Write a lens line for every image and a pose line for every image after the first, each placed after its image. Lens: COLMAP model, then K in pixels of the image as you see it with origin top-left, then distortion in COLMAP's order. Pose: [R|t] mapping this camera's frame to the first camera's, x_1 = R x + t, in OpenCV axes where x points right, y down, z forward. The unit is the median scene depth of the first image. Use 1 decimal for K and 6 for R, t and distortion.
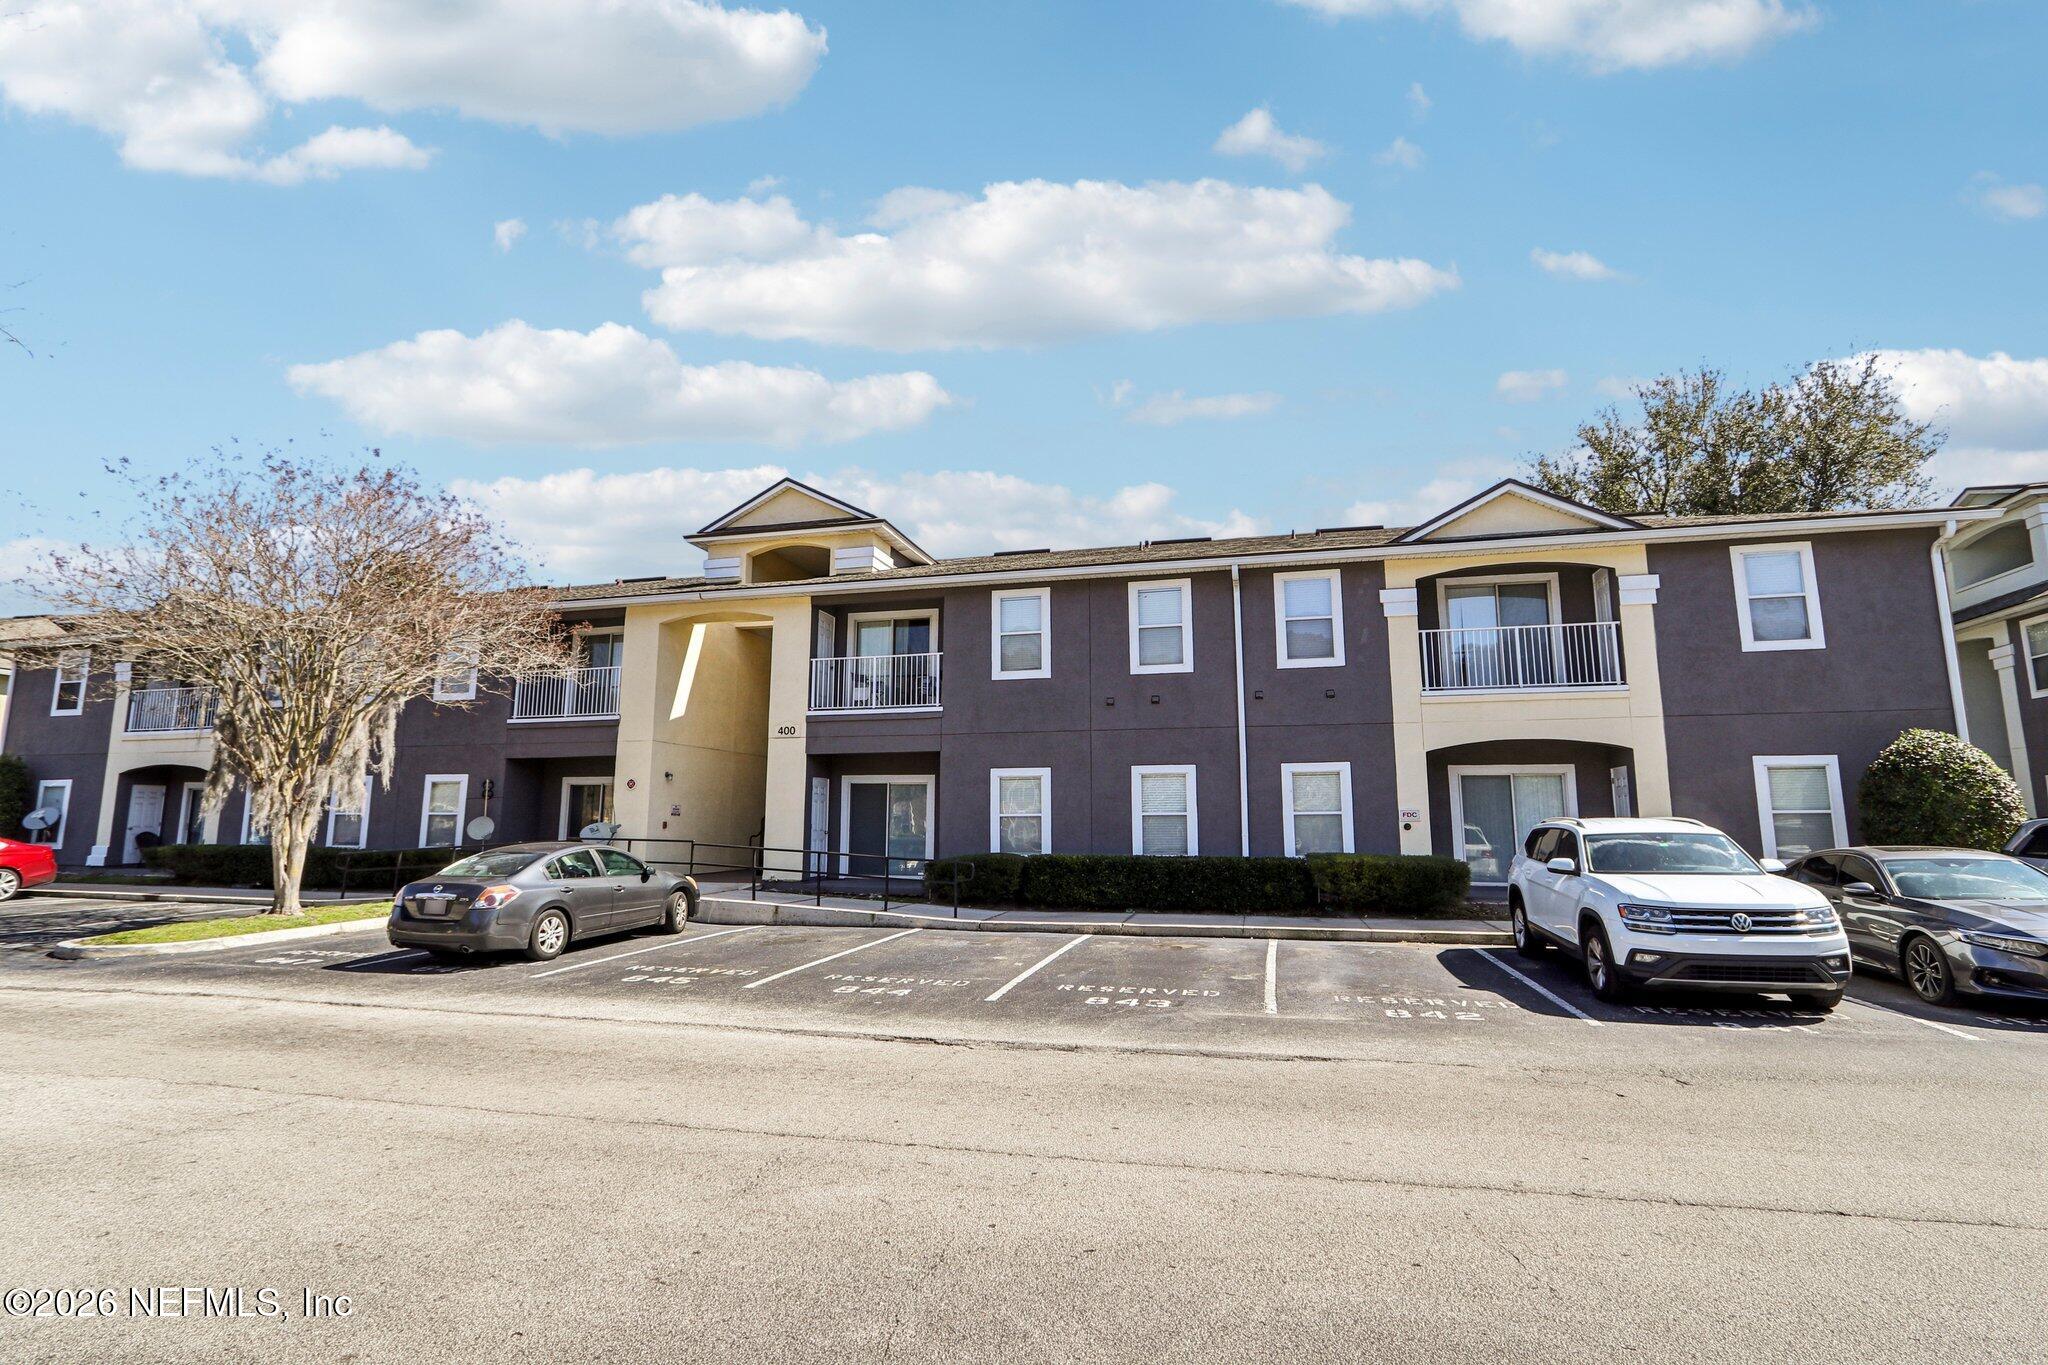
lens RADIAL K [[952.6, 0, 1035.1], [0, 952.6, 678.1], [0, 0, 1]] dist [-0.025745, 0.005692]
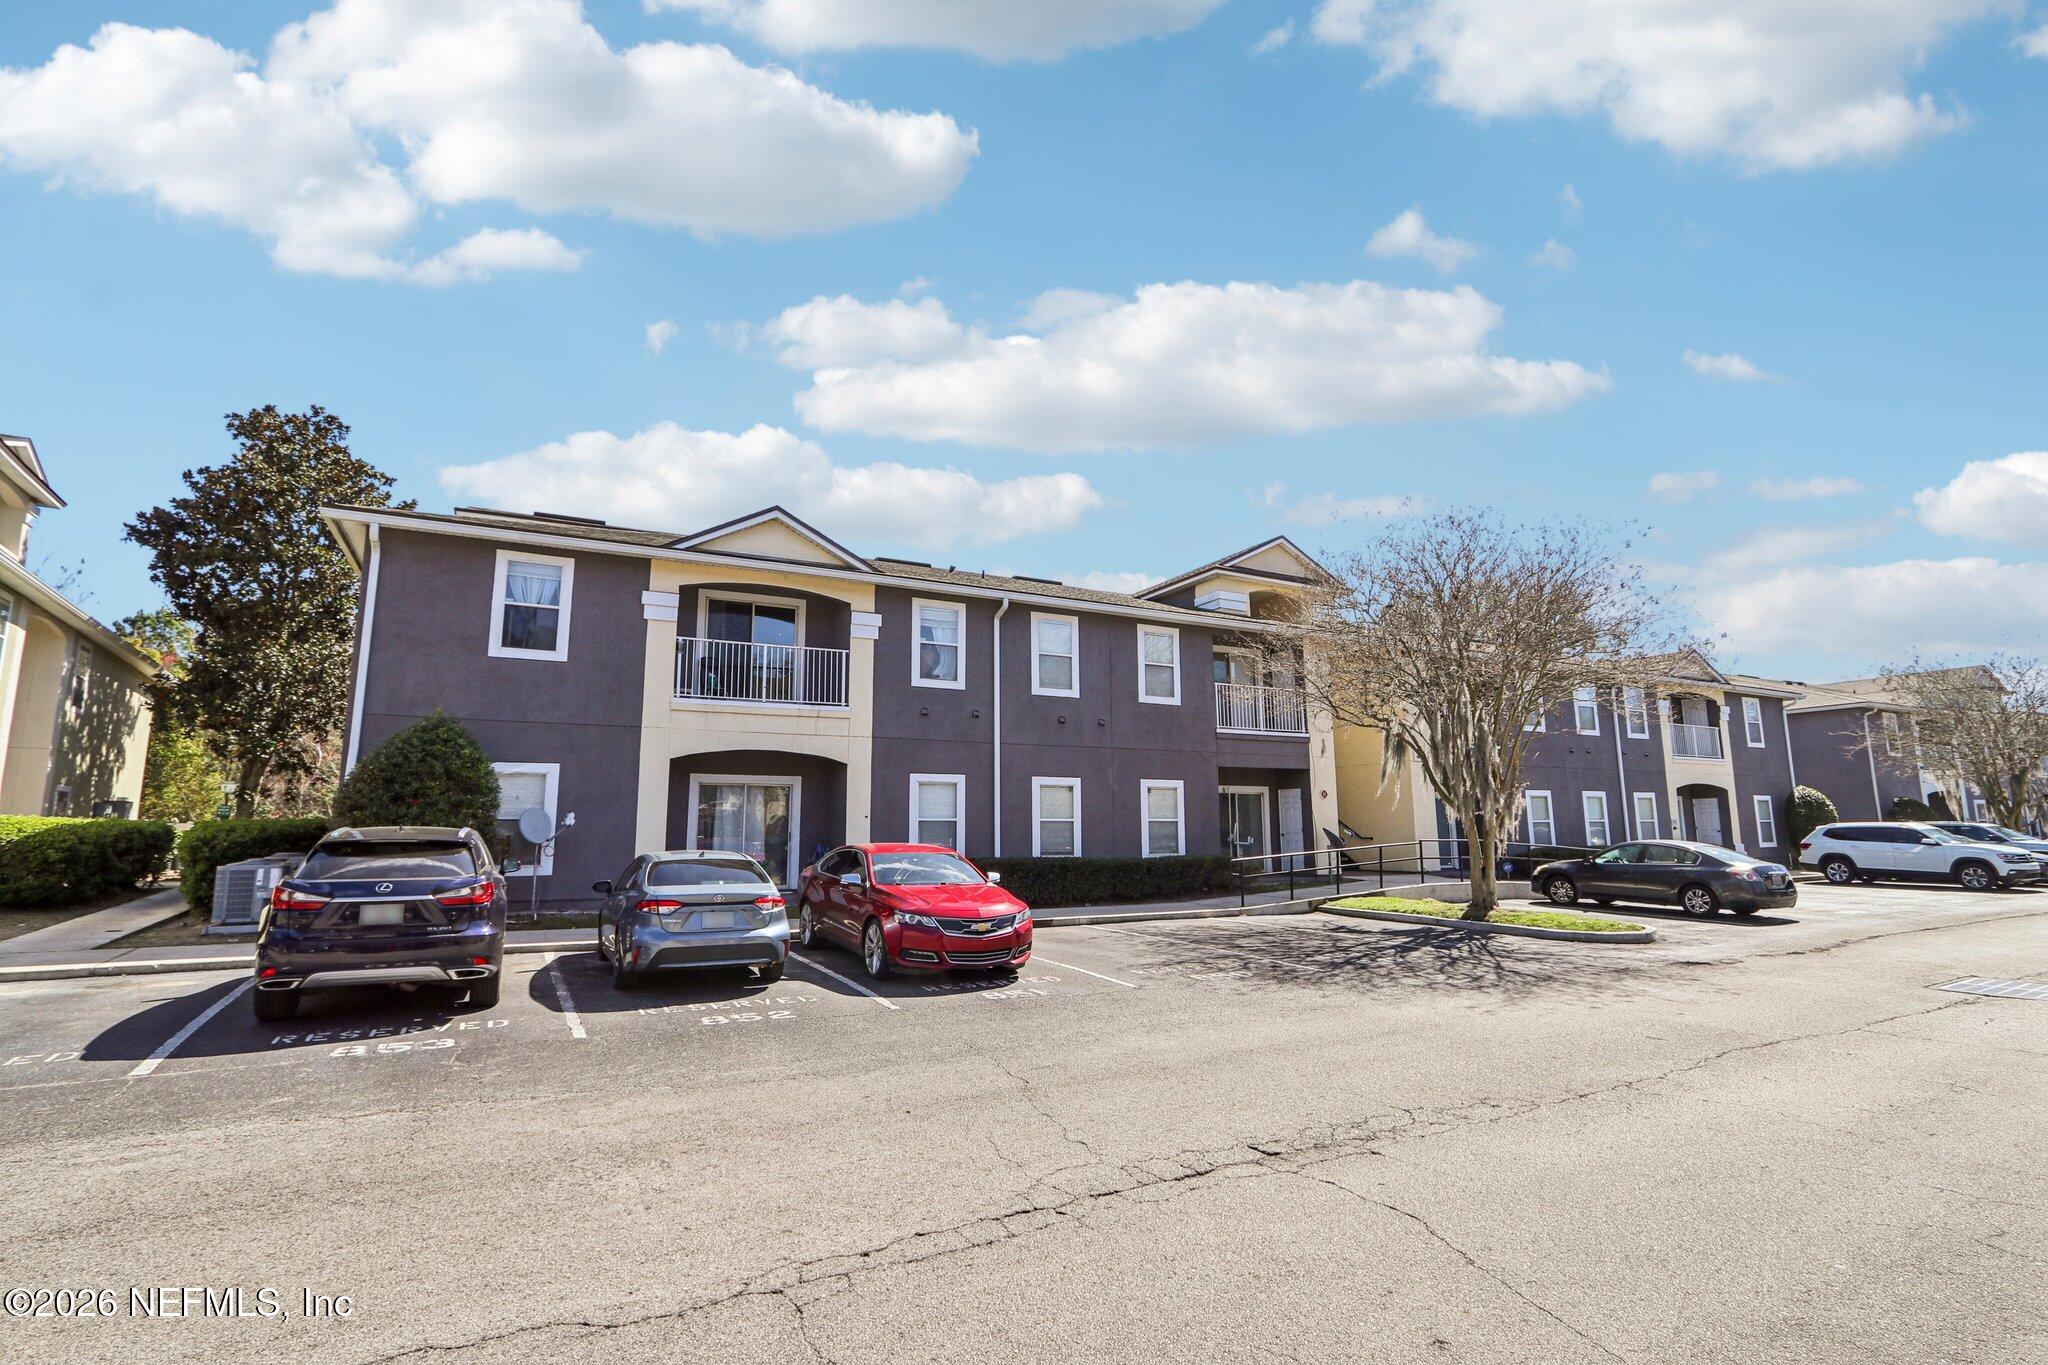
lens RADIAL K [[952.6, 0, 1041.0], [0, 952.6, 683.4], [0, 0, 1]] dist [-0.025745, 0.005692]
pose [[0.736136, 0.098392, 0.669643, -0.760019], [-0.098707, 0.994406, -0.037602, 0.029238], [-0.669597, -0.038419, 0.741730, 0.198155]]
